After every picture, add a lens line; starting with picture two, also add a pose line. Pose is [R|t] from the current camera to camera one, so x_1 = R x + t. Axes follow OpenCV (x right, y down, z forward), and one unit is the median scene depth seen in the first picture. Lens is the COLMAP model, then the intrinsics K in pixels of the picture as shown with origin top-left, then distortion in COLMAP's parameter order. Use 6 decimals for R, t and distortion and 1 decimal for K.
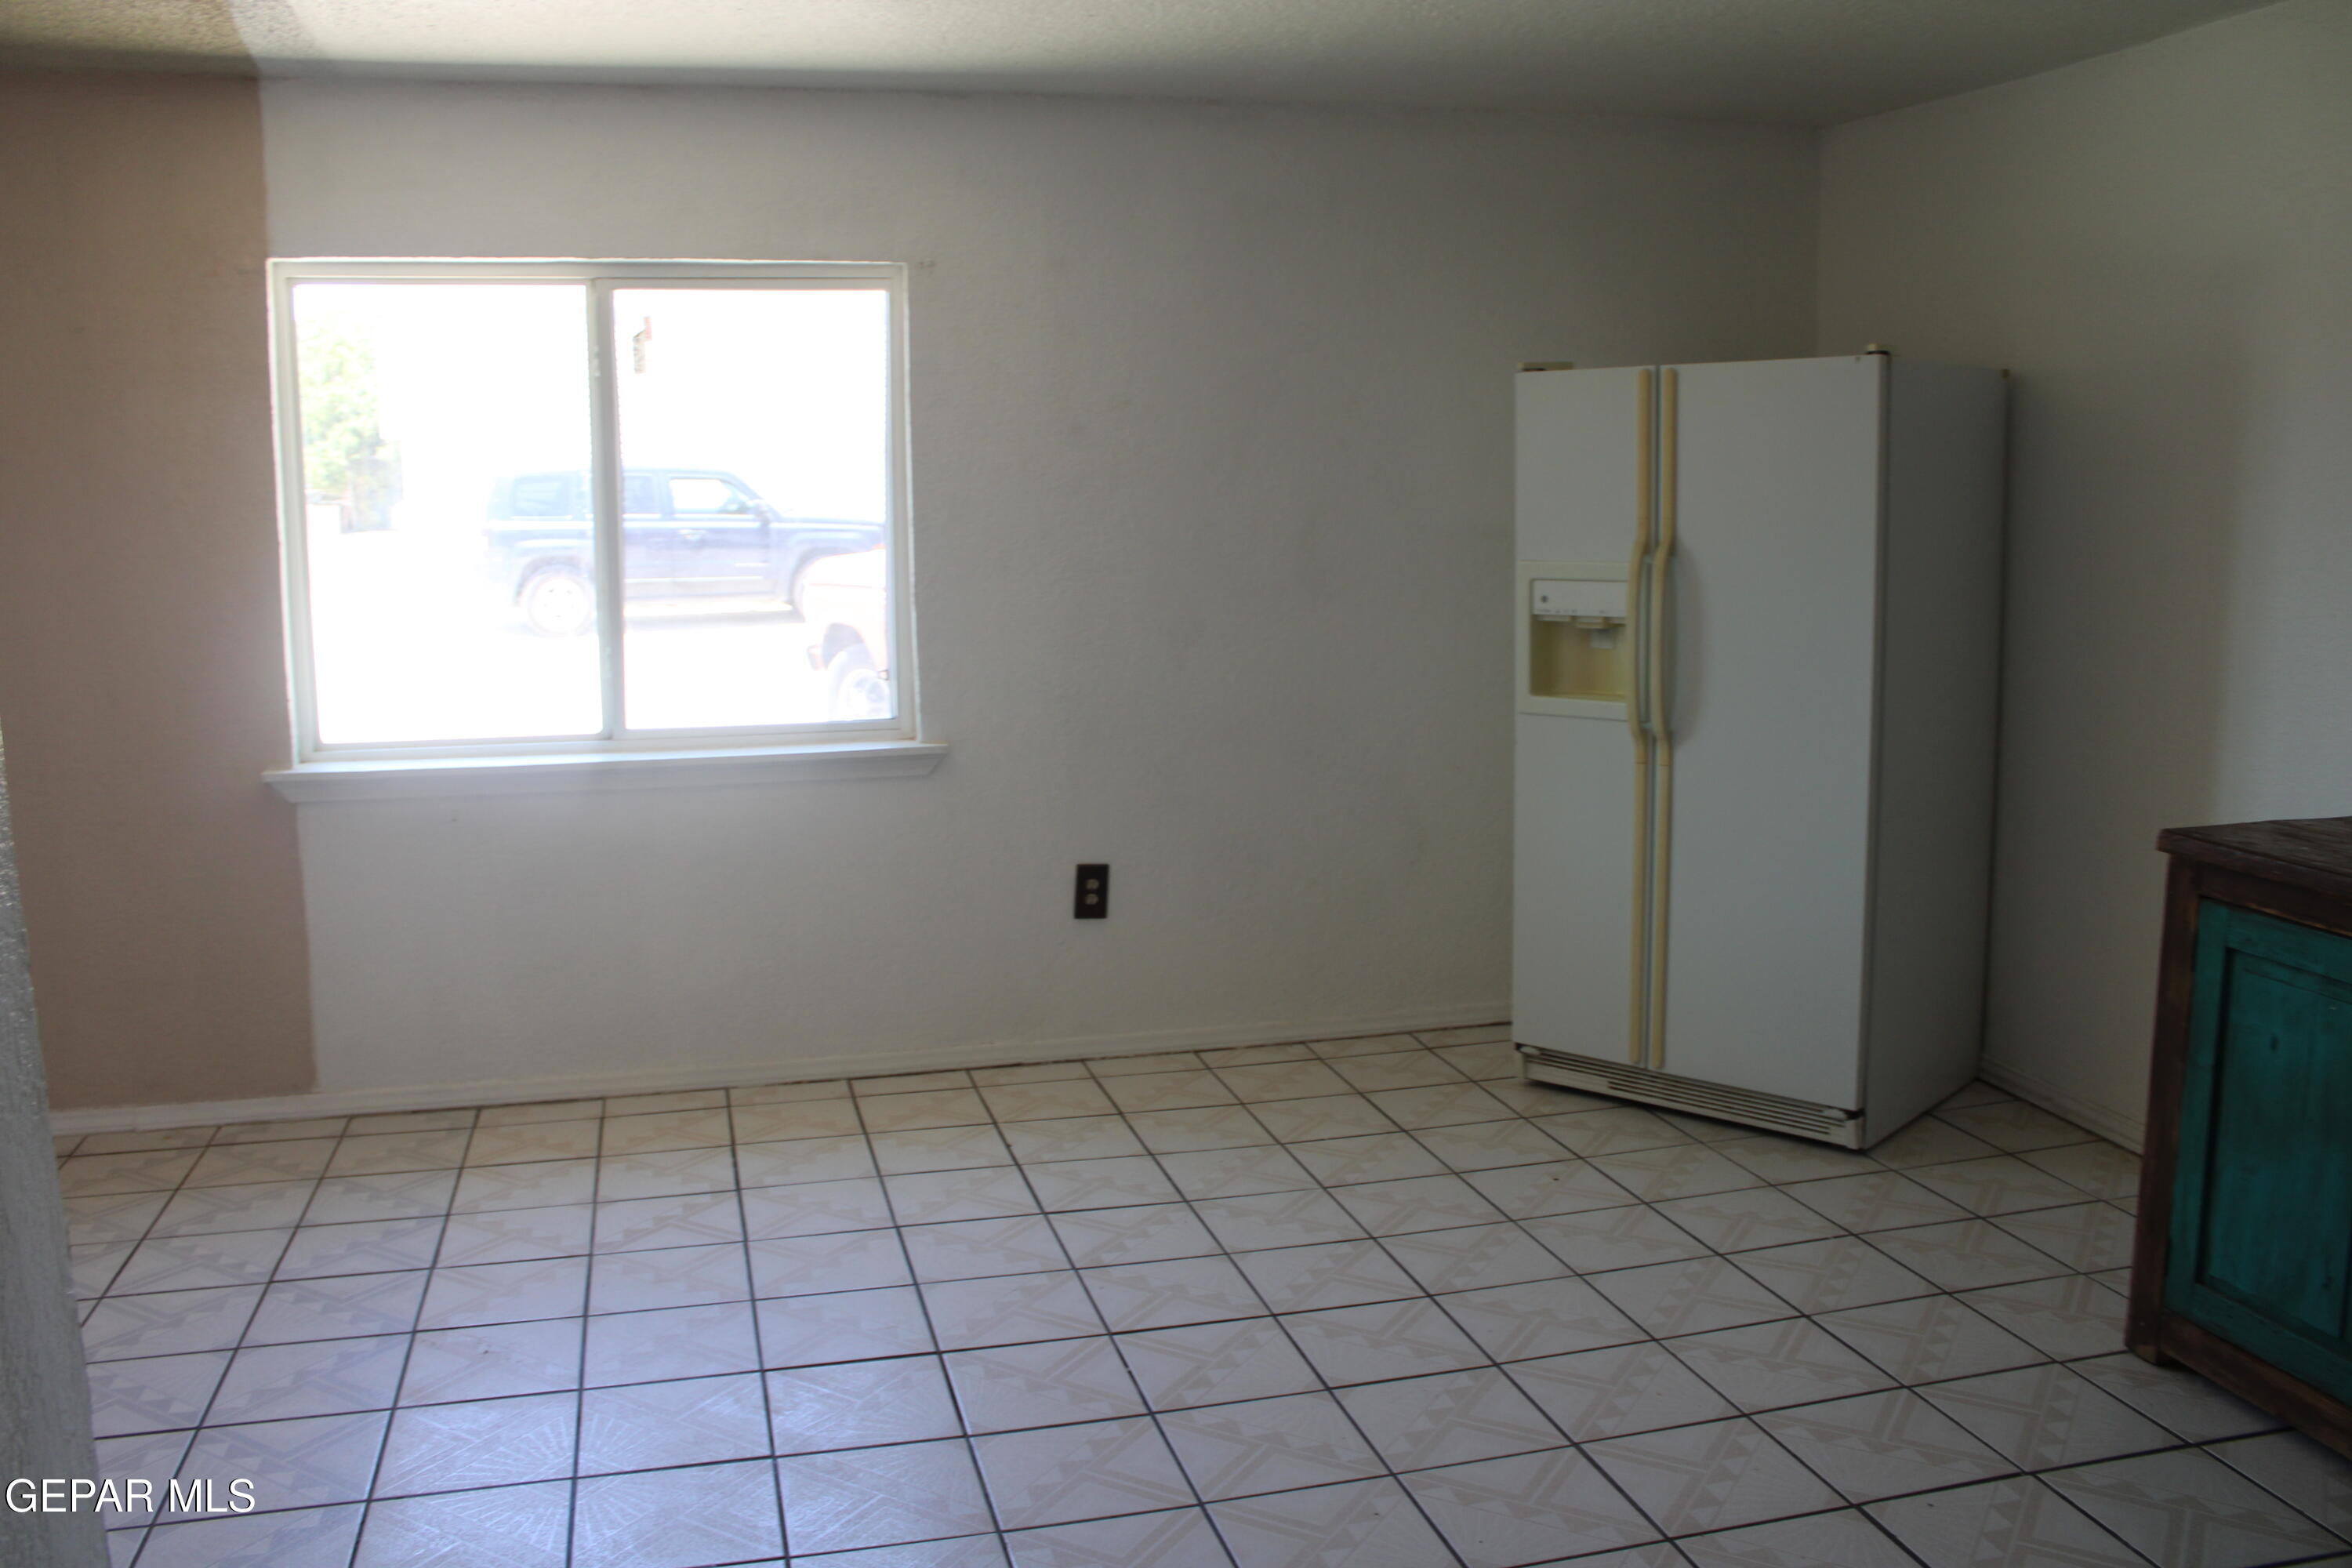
lens RADIAL K [[1950.4, 0, 1176.0], [0, 1950.4, 784.0], [0, 0, 1]] dist [-0.157272, 0.123586]
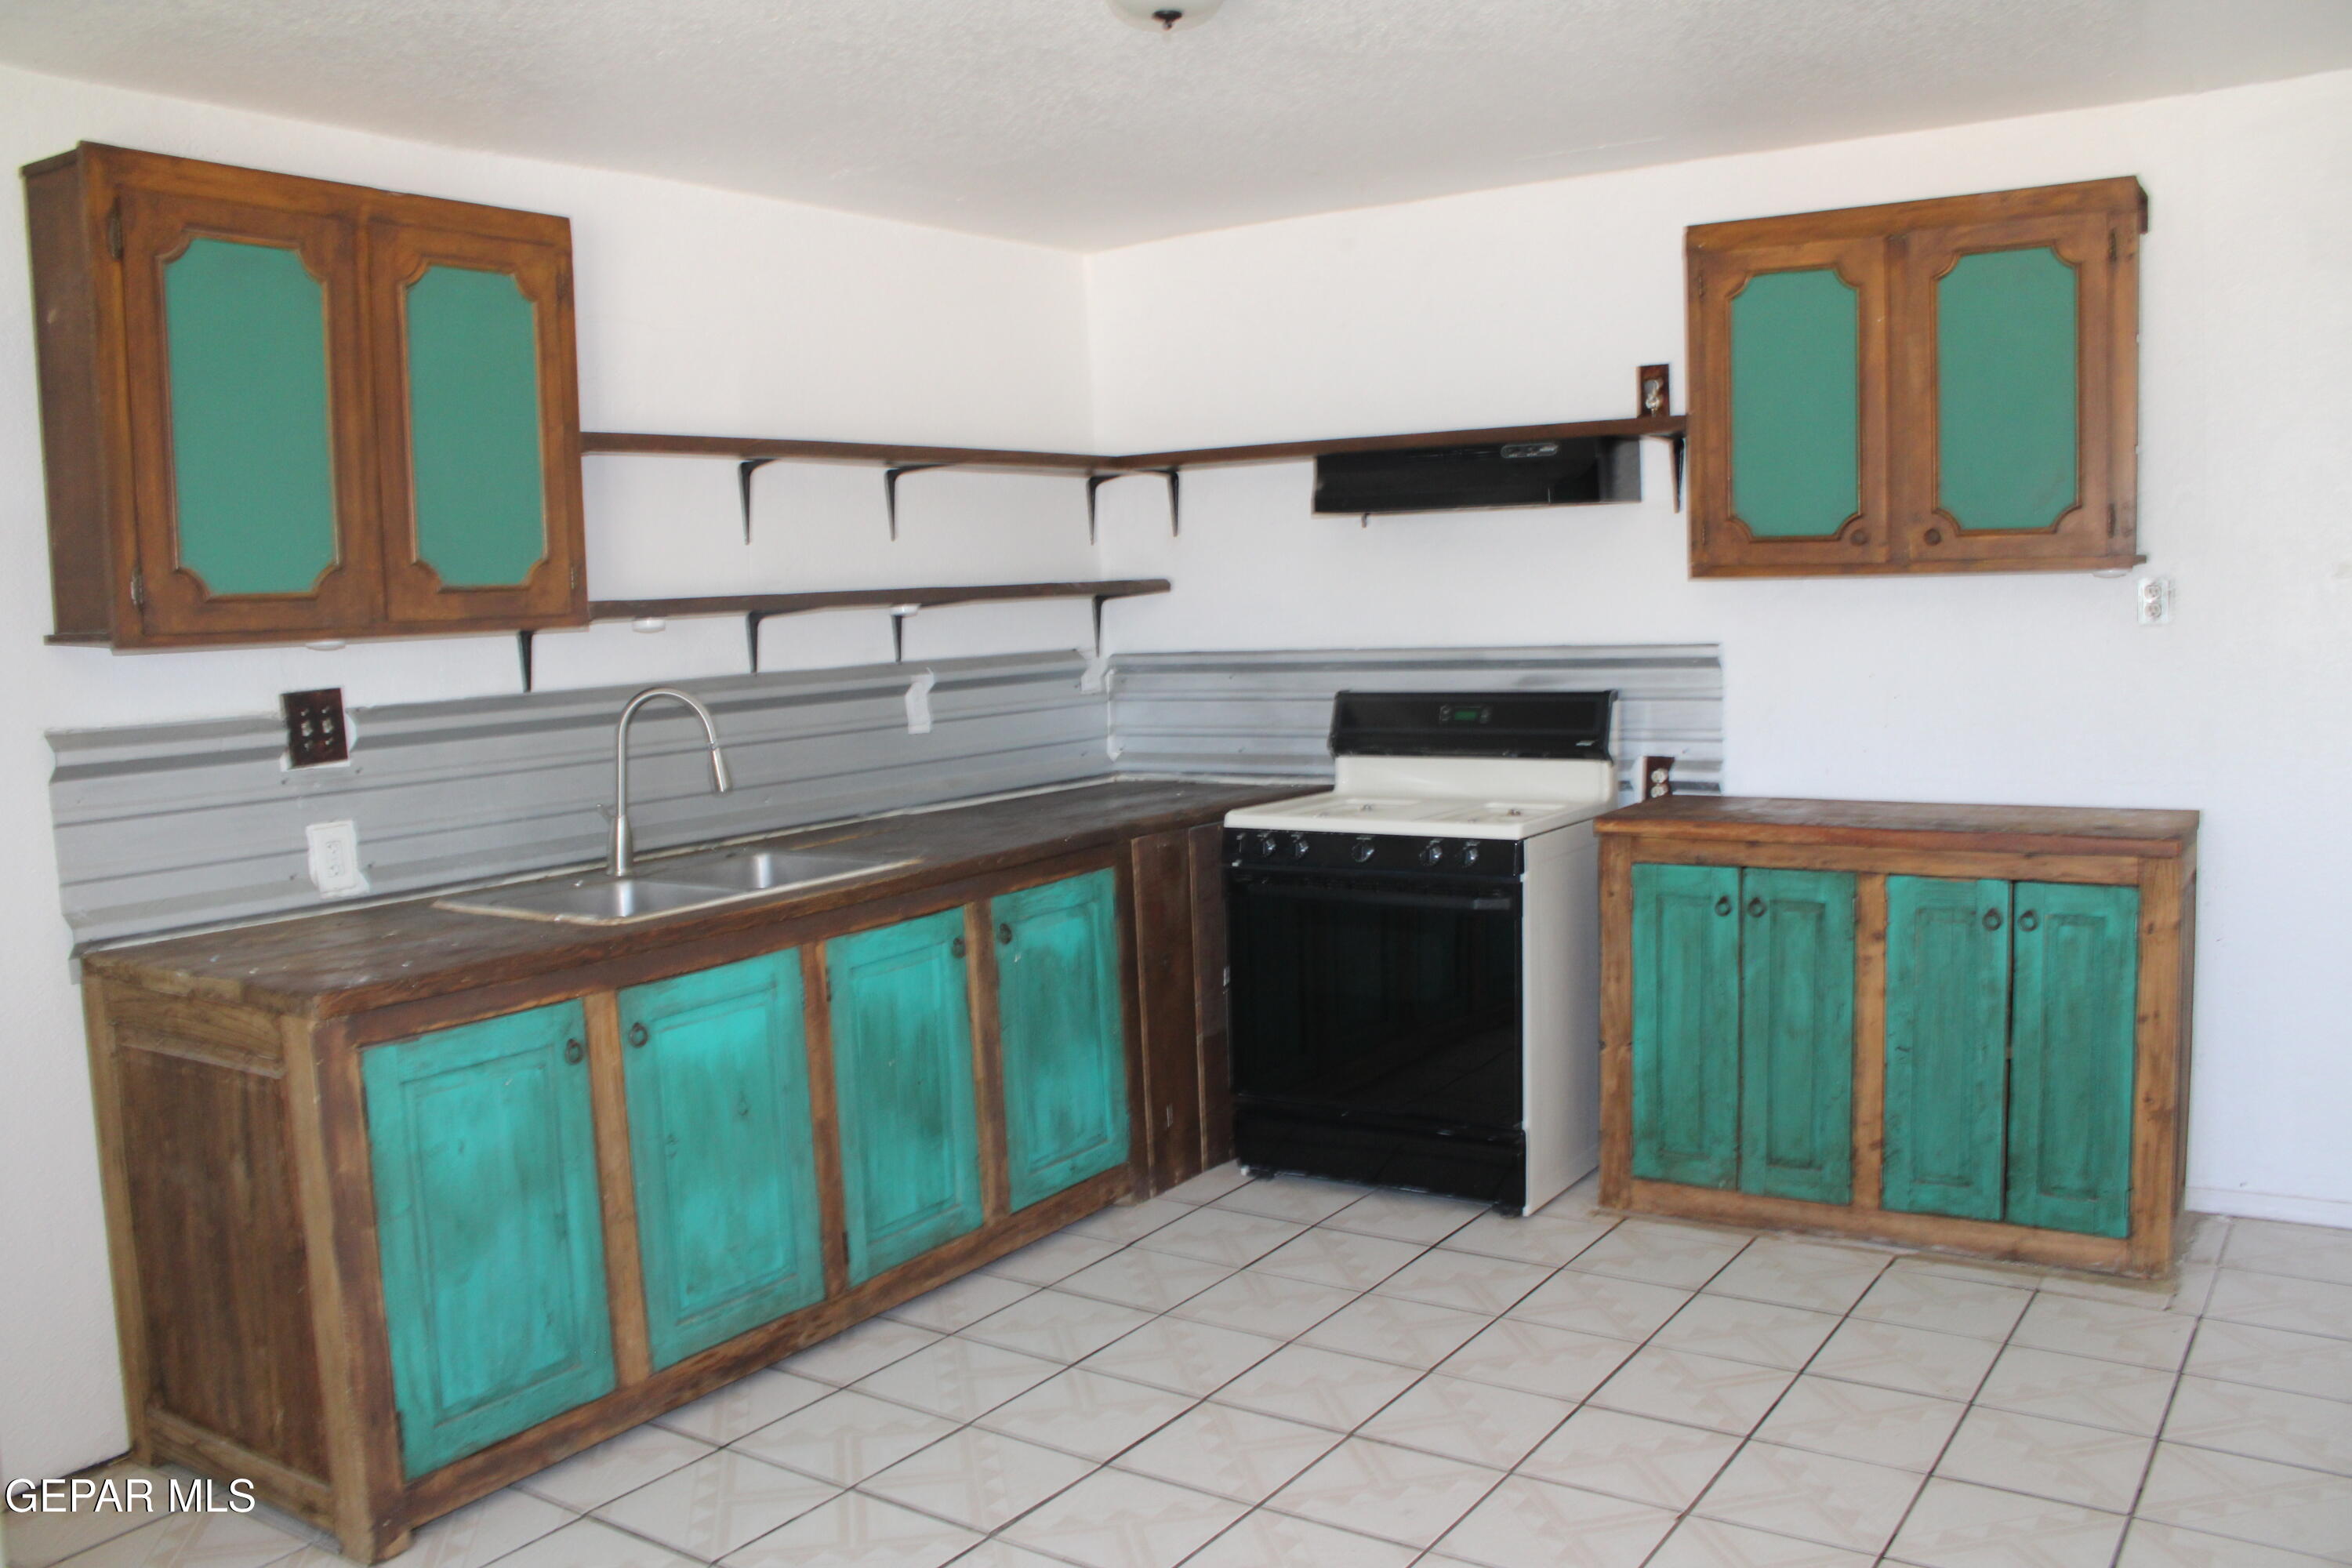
lens RADIAL K [[1950.4, 0, 1176.0], [0, 1950.4, 784.0], [0, 0, 1]] dist [-0.157272, 0.123586]
pose [[-0.660331, -0.044361, 0.749663, -0.304445], [0.157156, 0.967988, 0.195709, -0.133951], [-0.734347, 0.247047, -0.632221, 0.890574]]
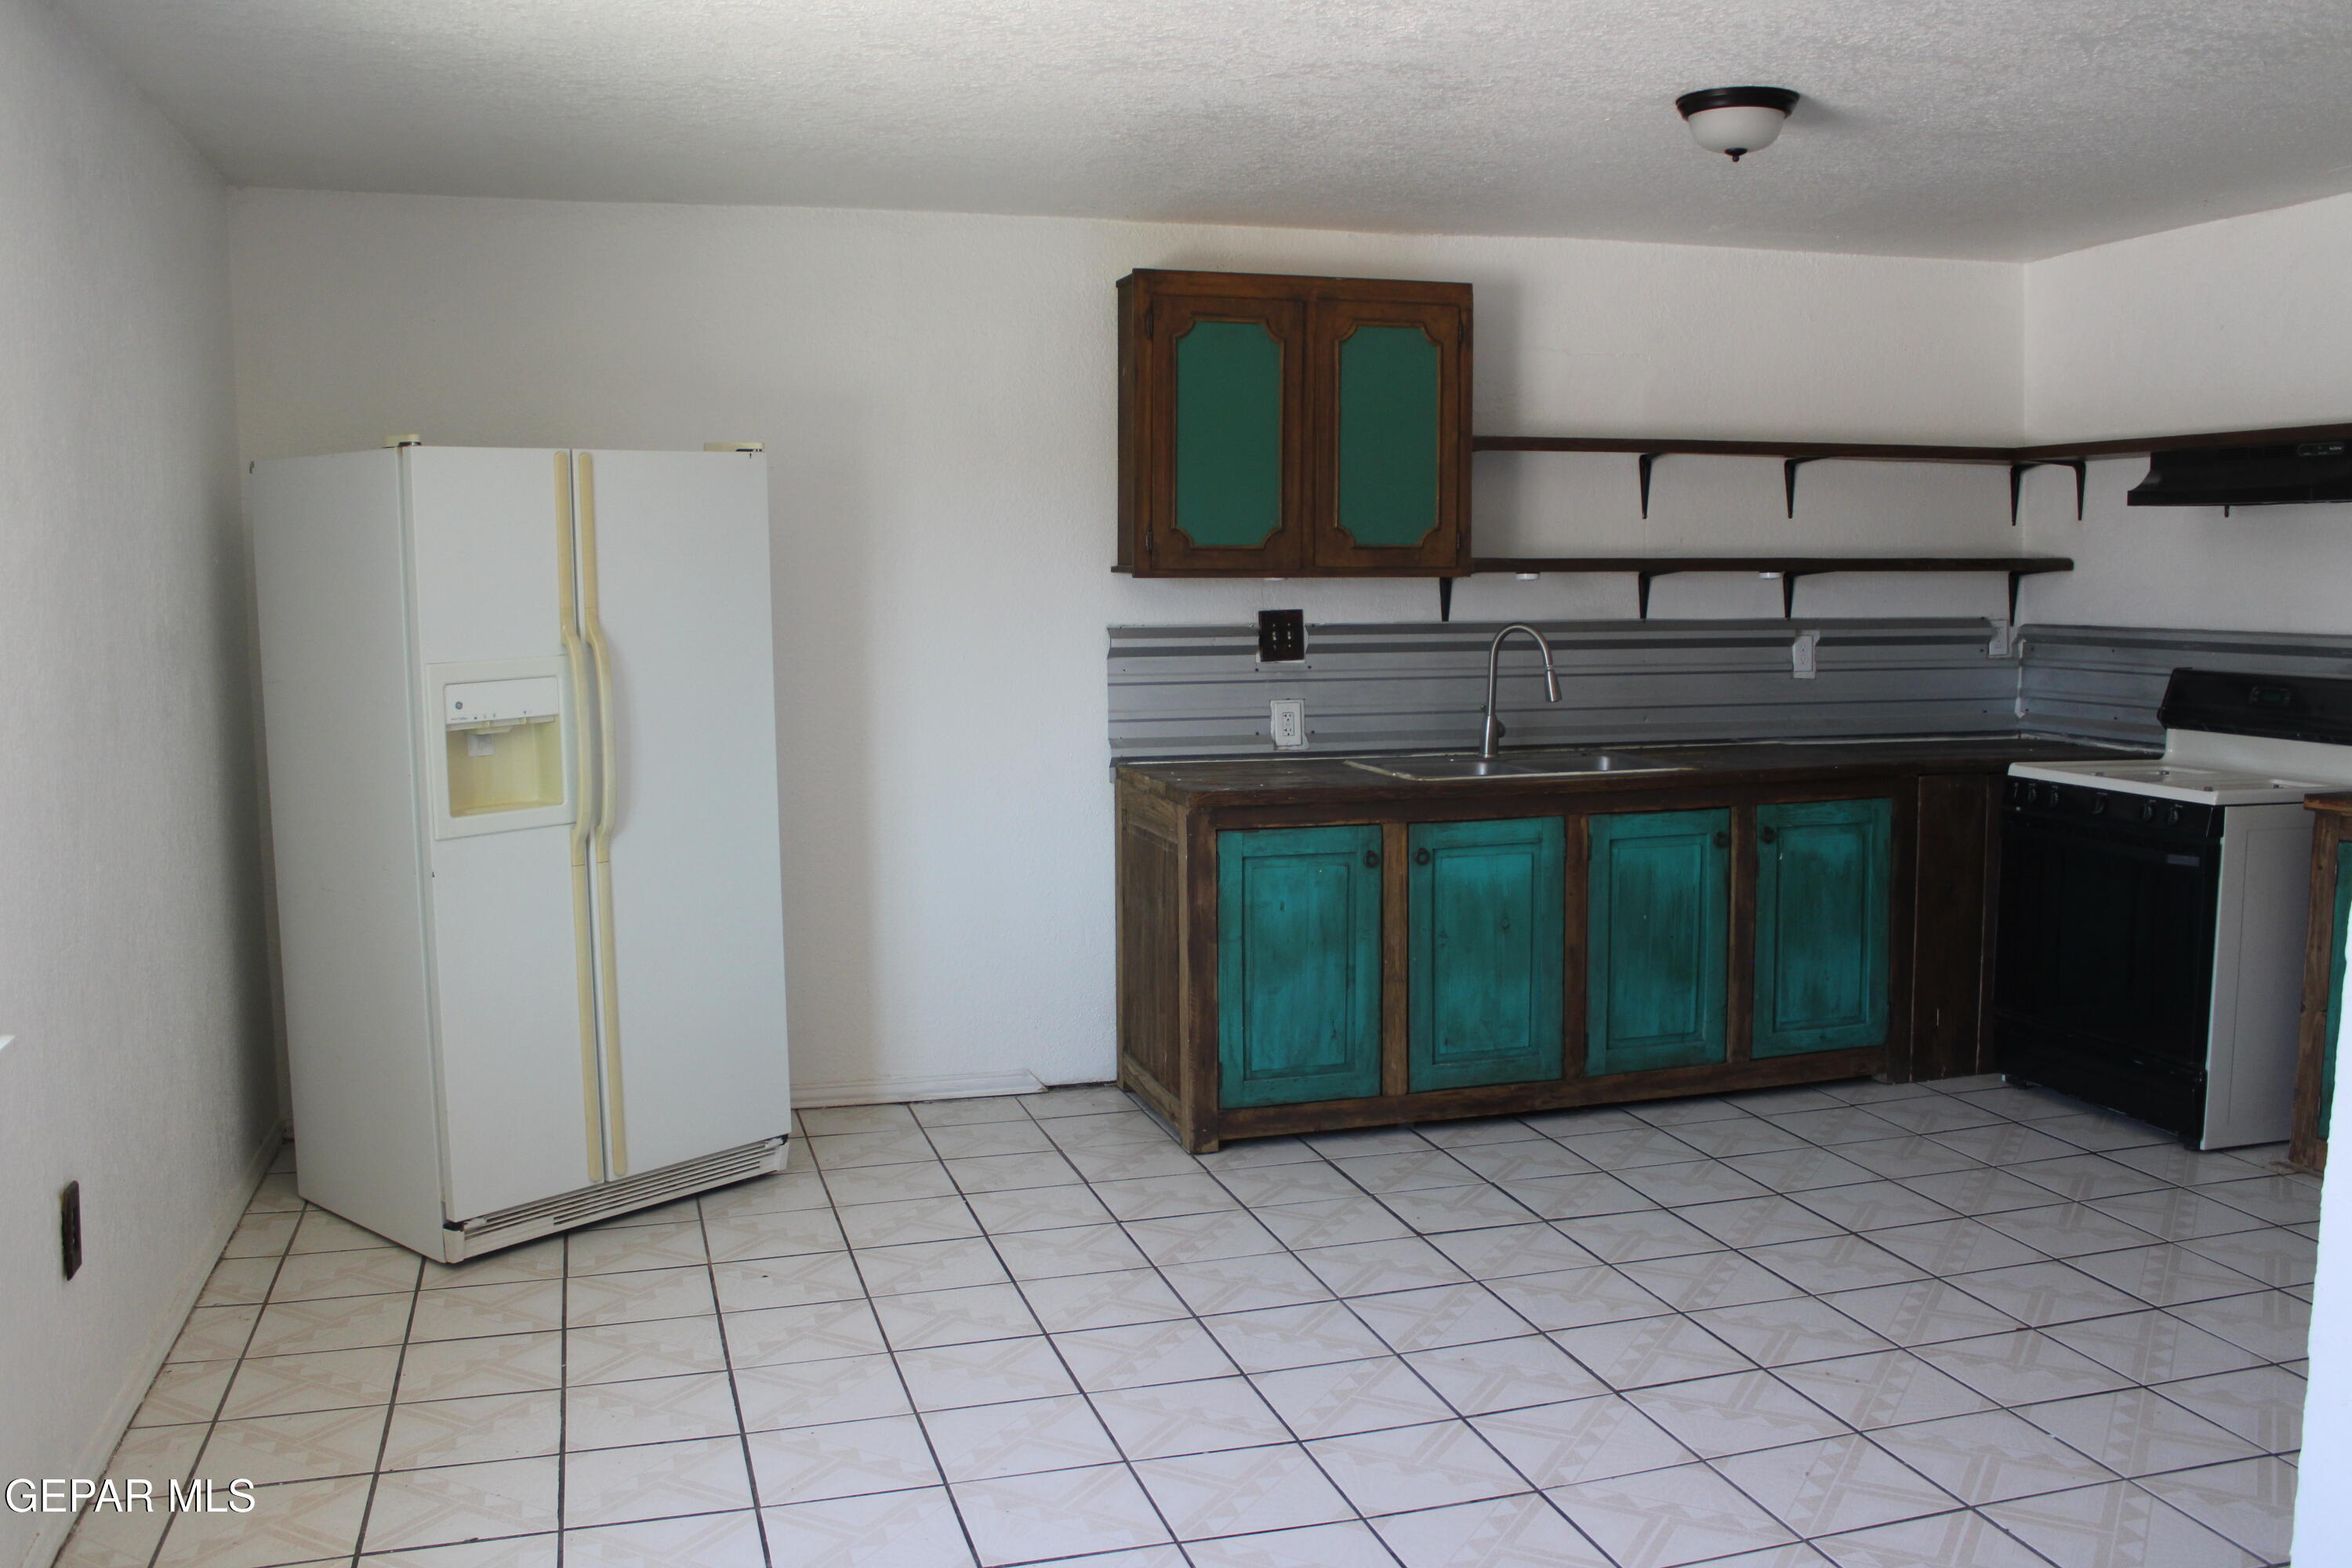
lens RADIAL K [[2036.7, 0, 1176.0], [0, 2036.7, 784.0], [0, 0, 1]] dist [-0.169693, 0.148250]
pose [[-0.026953, -0.098736, 0.994749, -0.764652], [0.162253, 0.981482, 0.101815, -0.105695], [-0.986381, 0.164145, -0.010434, 0.732842]]
